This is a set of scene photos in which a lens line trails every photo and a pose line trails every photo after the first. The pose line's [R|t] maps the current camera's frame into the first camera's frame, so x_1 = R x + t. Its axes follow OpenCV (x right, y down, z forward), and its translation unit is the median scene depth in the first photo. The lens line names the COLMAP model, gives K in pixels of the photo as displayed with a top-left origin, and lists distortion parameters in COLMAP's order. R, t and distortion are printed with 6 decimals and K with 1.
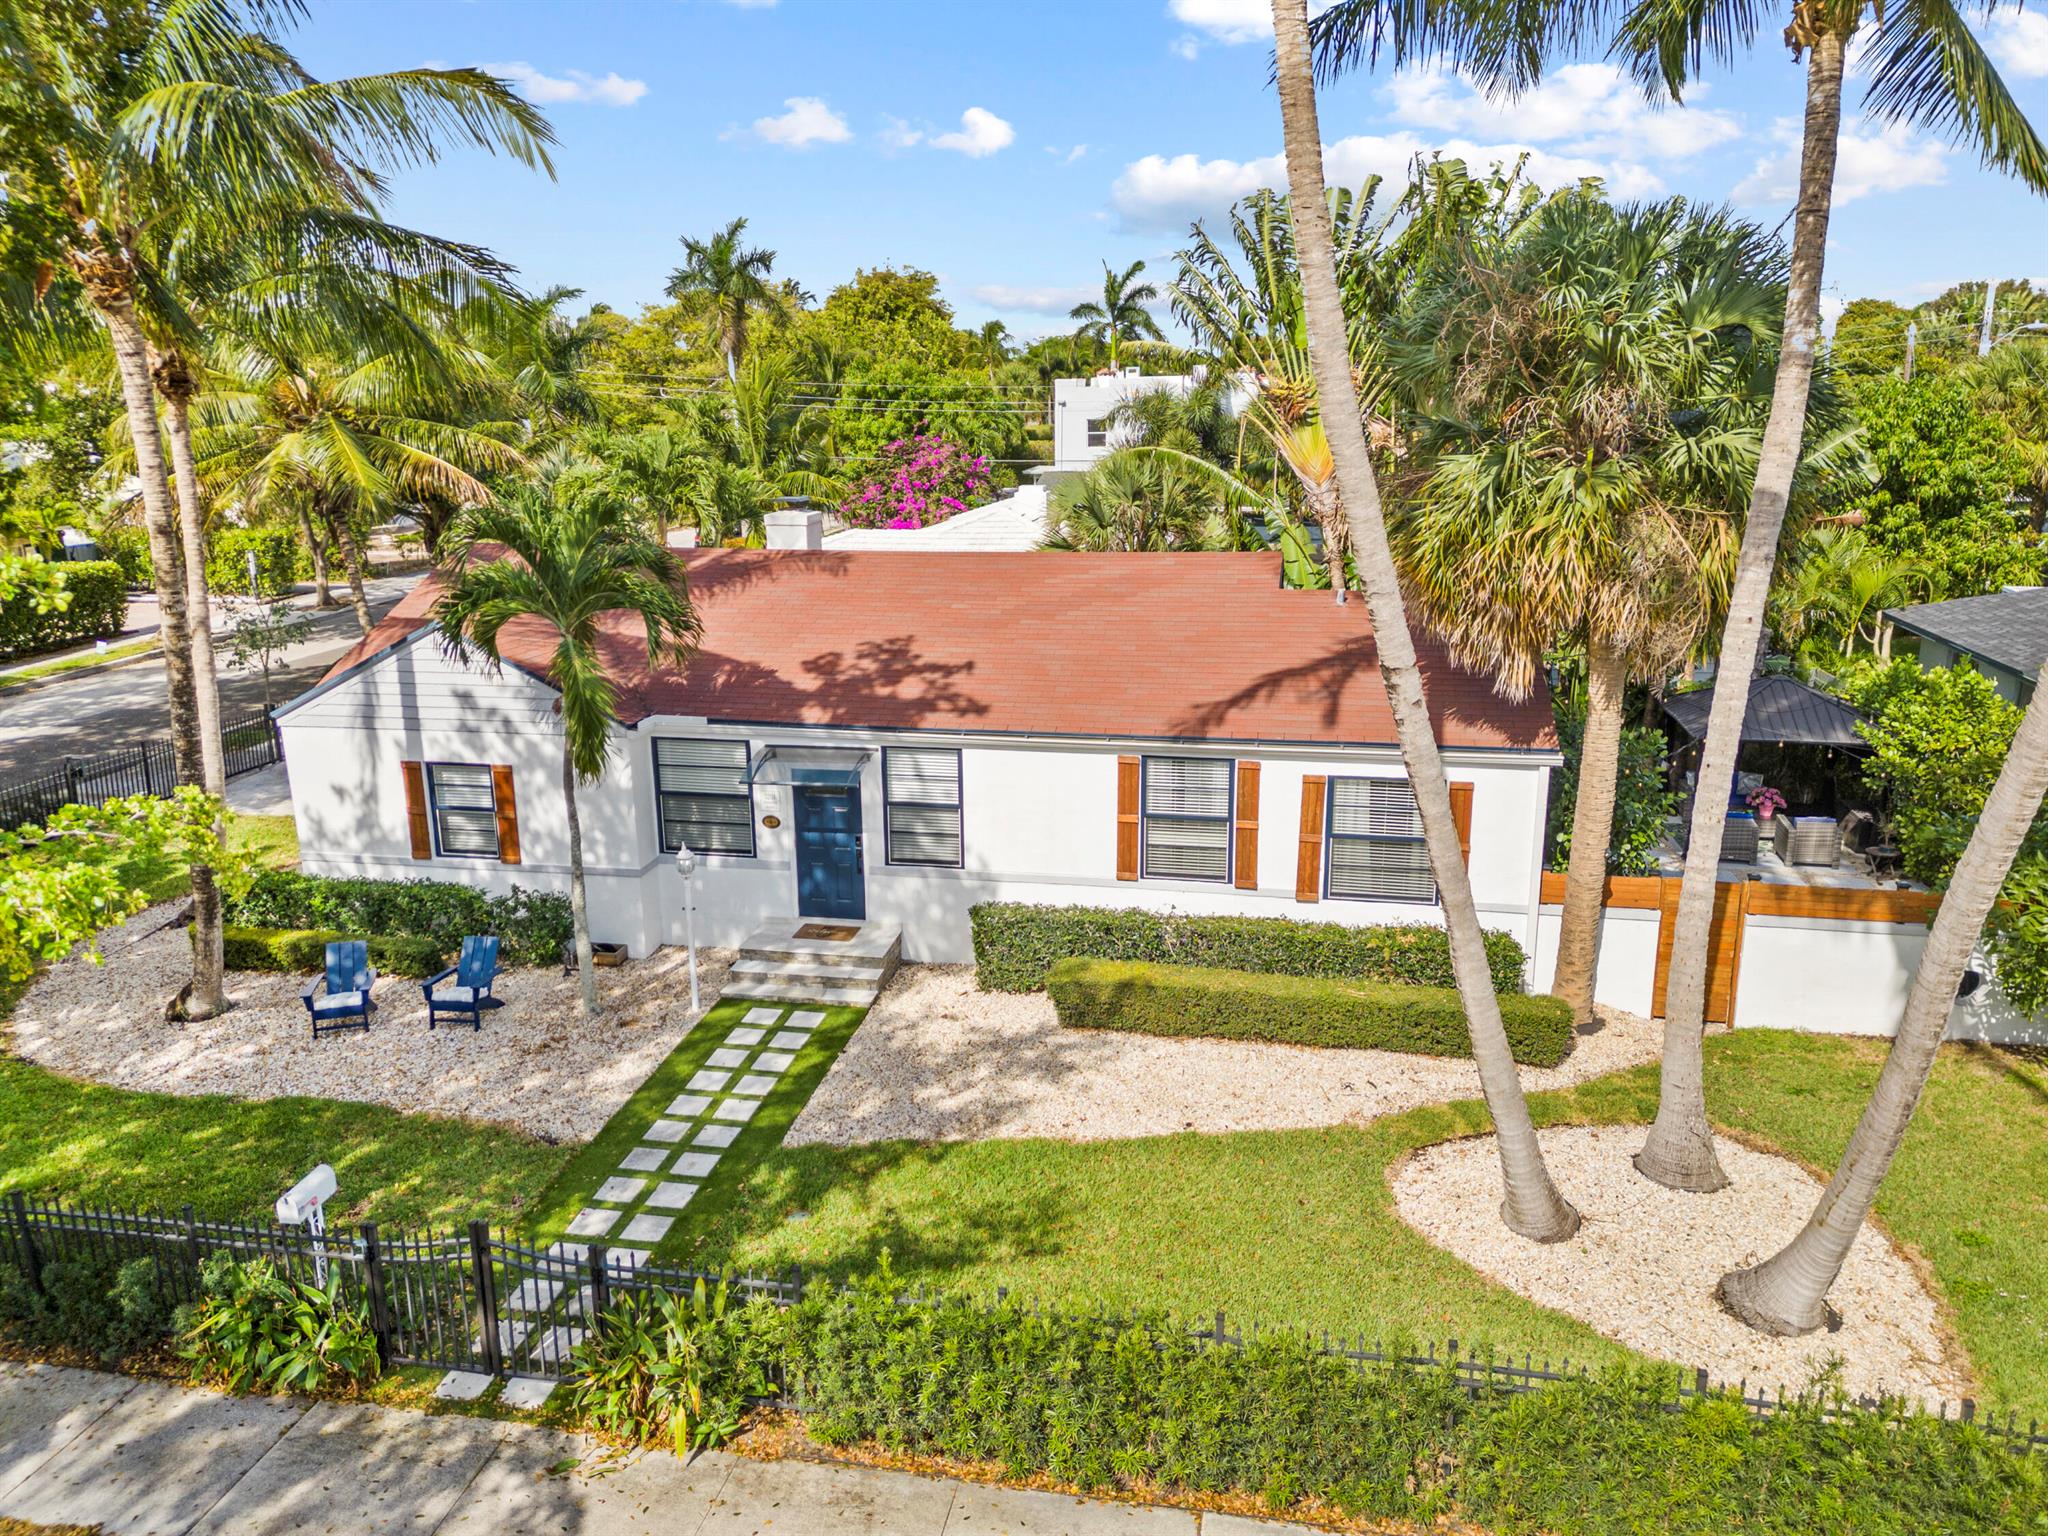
lens RADIAL K [[1426.3, 0, 1025.6], [0, 1426.3, 769.1], [0, 0, 1]] dist [0.005669, 0.001558]
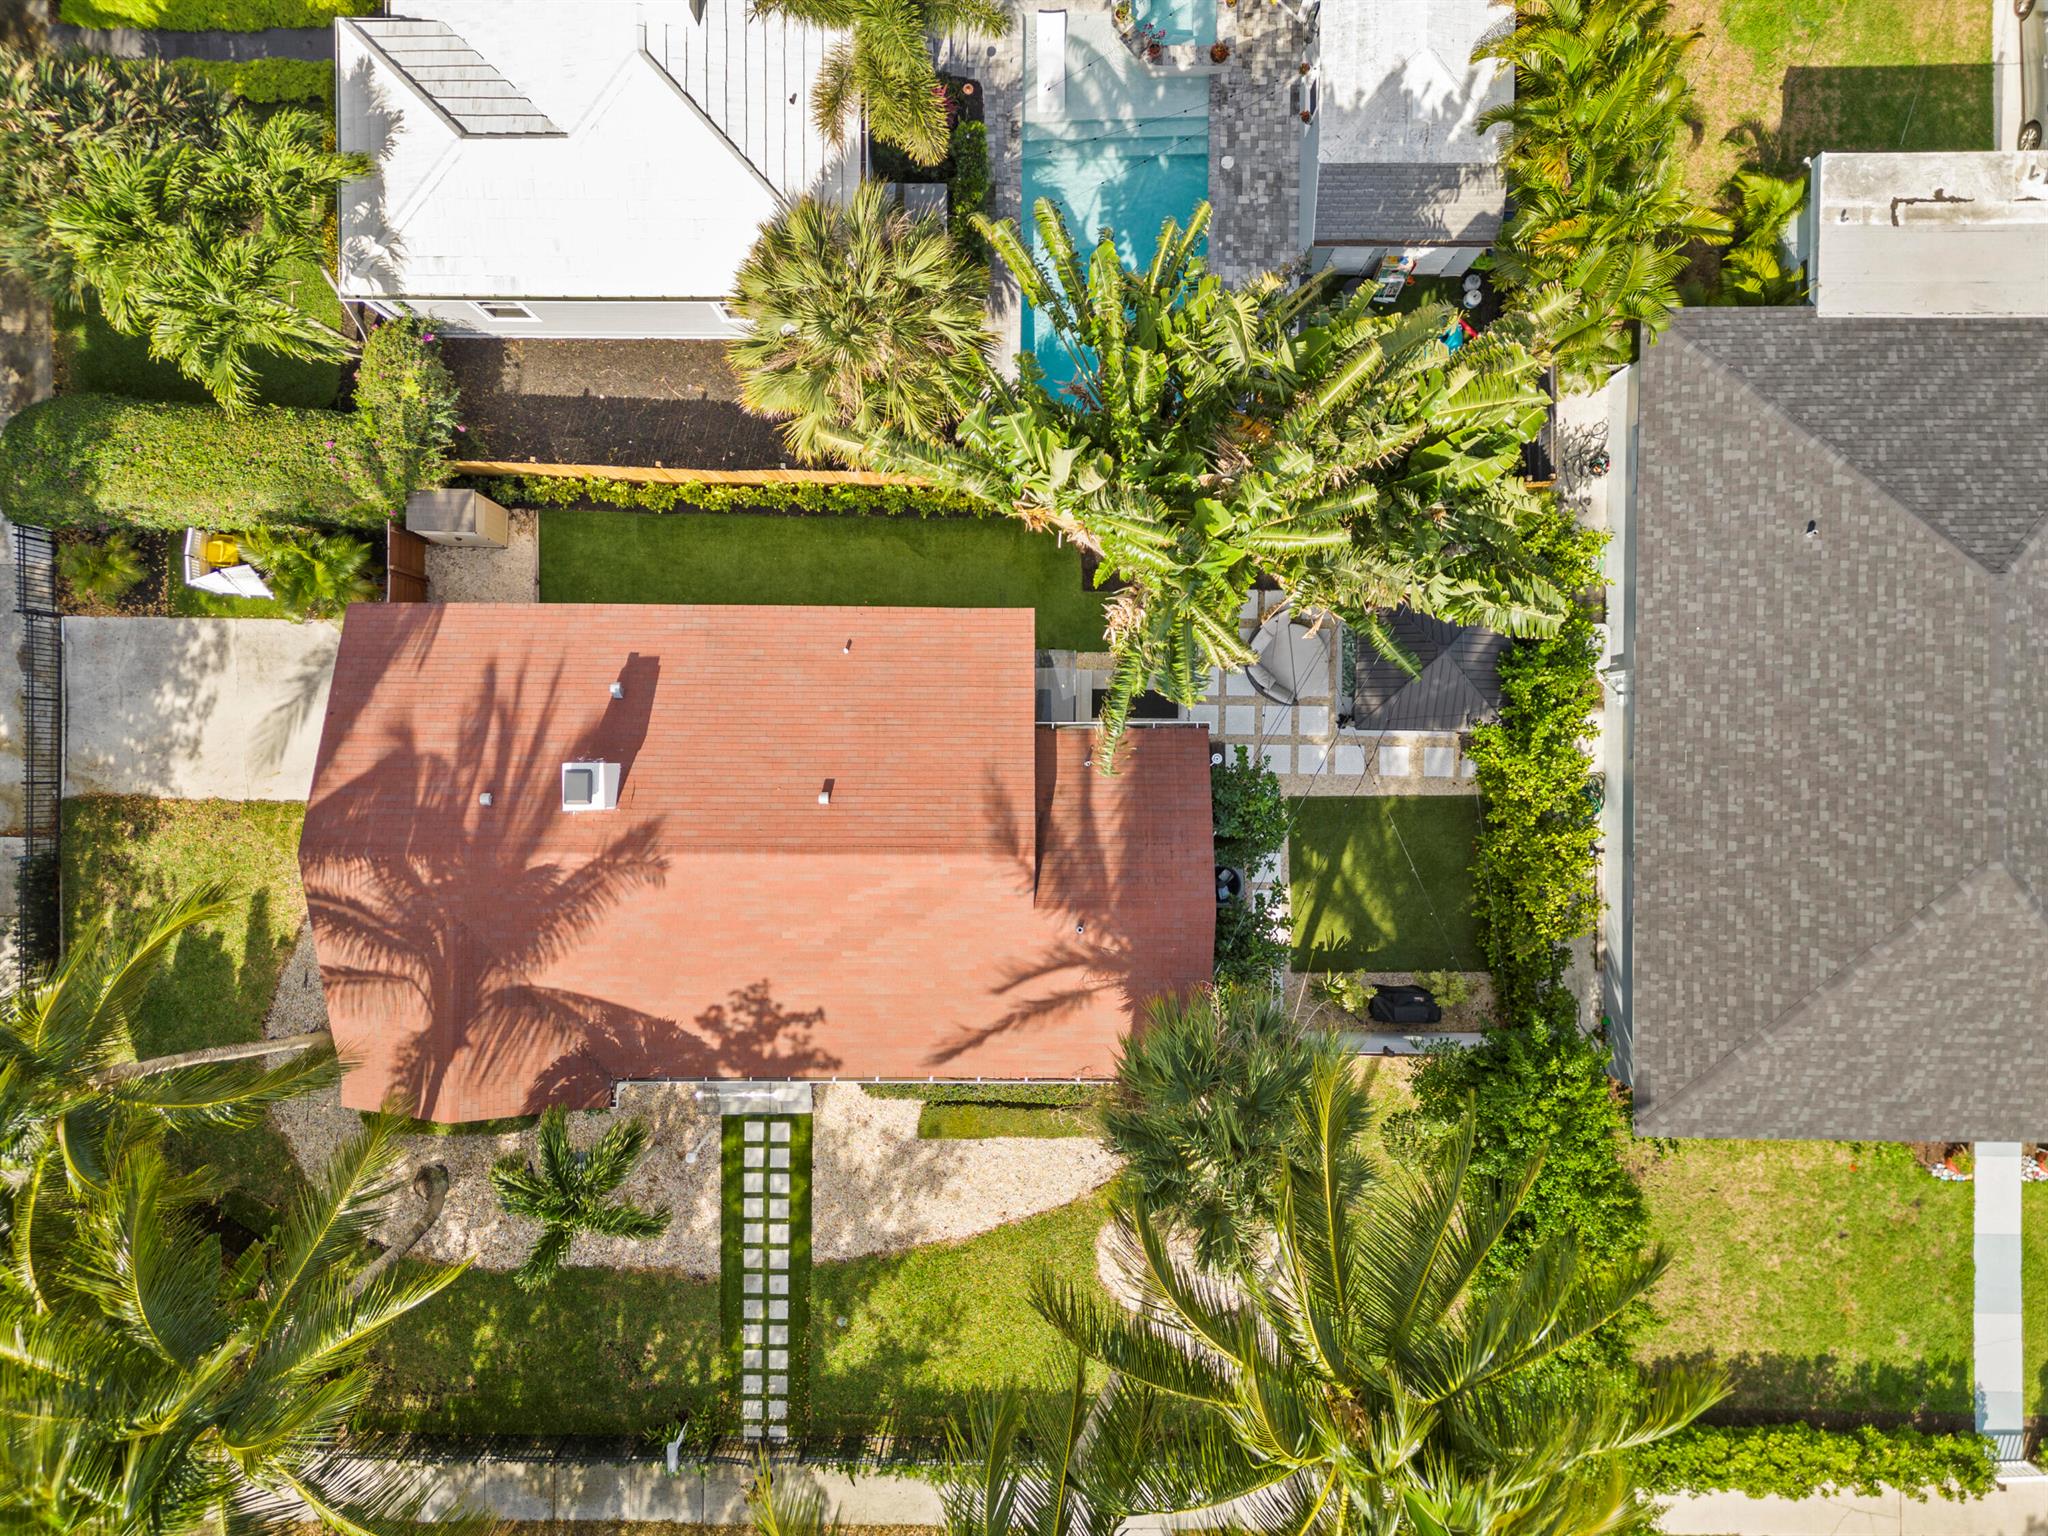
lens RADIAL K [[1426.3, 0, 1021.9], [0, 1426.3, 769.4], [0, 0, 1]] dist [0.005669, 0.001558]
pose [[0.983828, -0.178926, 0.008288, 0.226756], [0.034886, 0.236795, 0.970933, -1.816767], [-0.175688, -0.954942, 0.239208, 1.077128]]
